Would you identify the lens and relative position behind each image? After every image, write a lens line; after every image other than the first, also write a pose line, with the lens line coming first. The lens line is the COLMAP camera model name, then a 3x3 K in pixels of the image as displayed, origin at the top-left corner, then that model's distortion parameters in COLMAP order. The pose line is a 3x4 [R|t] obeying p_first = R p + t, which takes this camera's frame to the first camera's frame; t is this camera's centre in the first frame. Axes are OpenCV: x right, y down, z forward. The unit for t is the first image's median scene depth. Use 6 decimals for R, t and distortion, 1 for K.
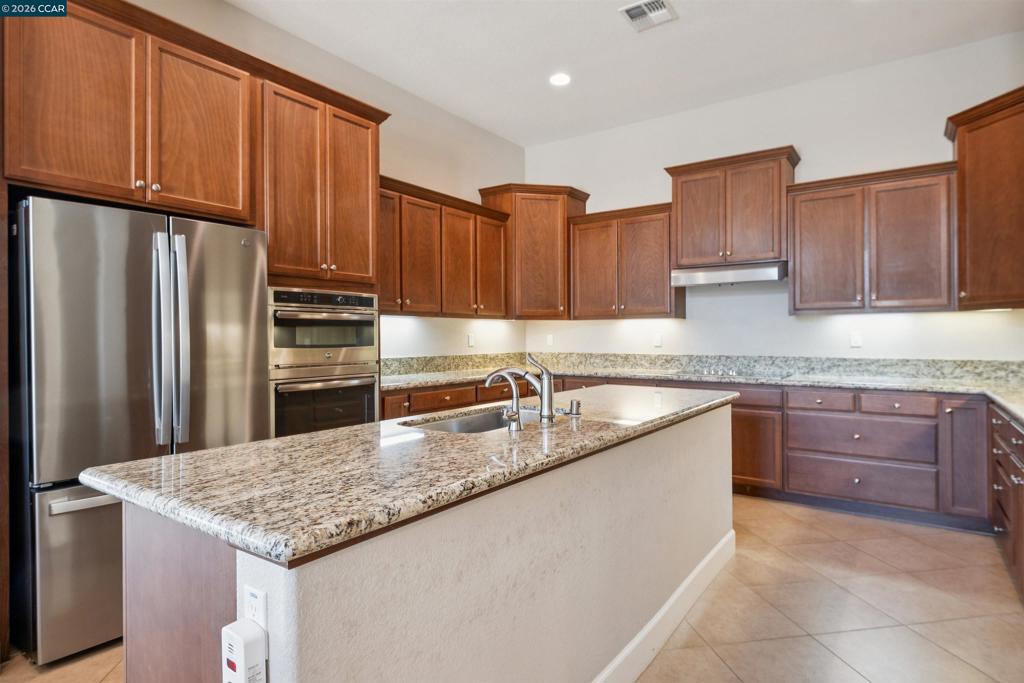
lens RADIAL K [[575.7, 0, 513.2], [0, 575.7, 344.1], [0, 0, 1]] dist [0.016718, -0.001126]
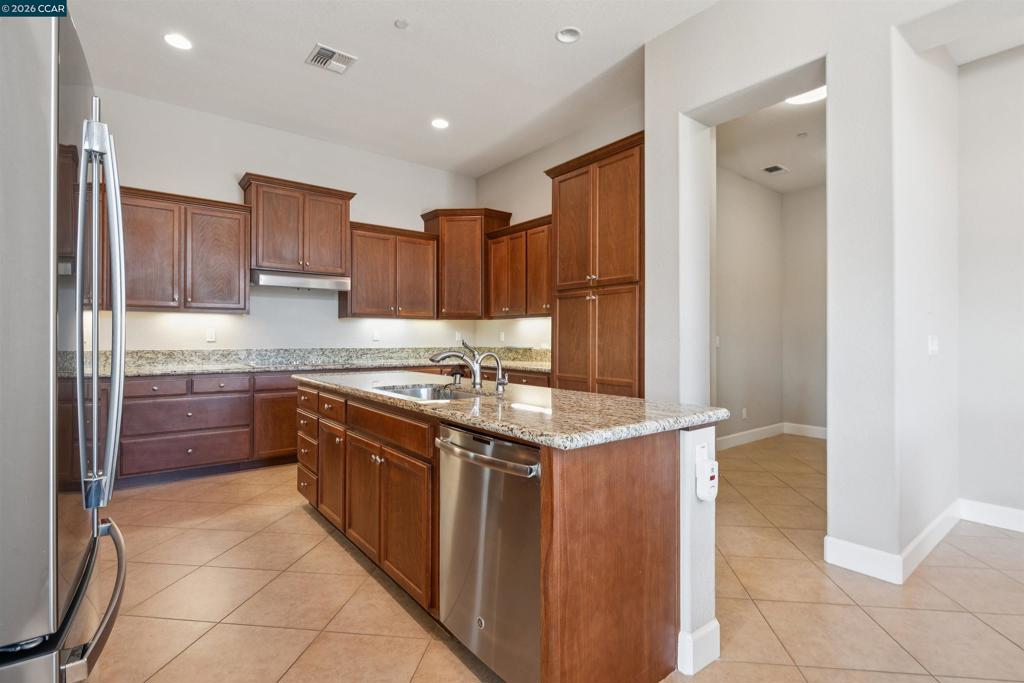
lens RADIAL K [[485.3, 0, 514.0], [0, 485.3, 334.3], [0, 0, 1]] dist [-0.004355, -0.000579]
pose [[0.278455, 0.006054, 0.960430, -0.467100], [0.002803, 0.999971, -0.007116, -0.001158], [-0.960445, 0.004674, 0.278430, 0.296908]]
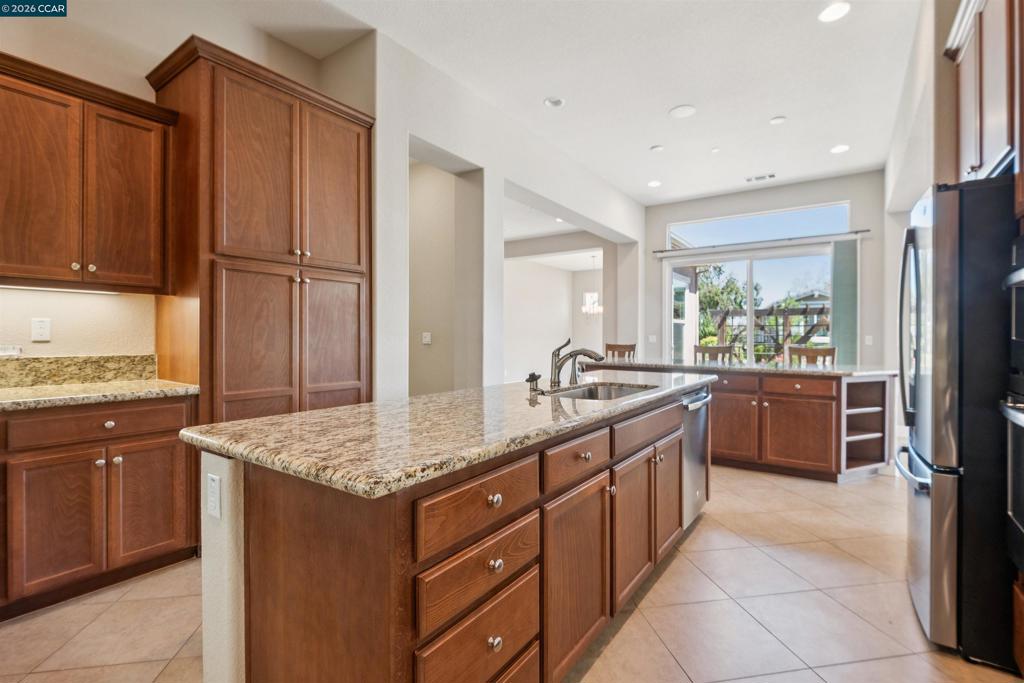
lens RADIAL K [[466.6, 0, 514.2], [0, 466.6, 337.0], [0, 0, 1]] dist [-0.001076, 0.000097]
pose [[-0.999889, 0.002302, -0.014726, 0.214761], [0.002146, 0.999941, 0.010635, -0.002096], [0.014749, 0.010603, -0.999835, 1.137774]]
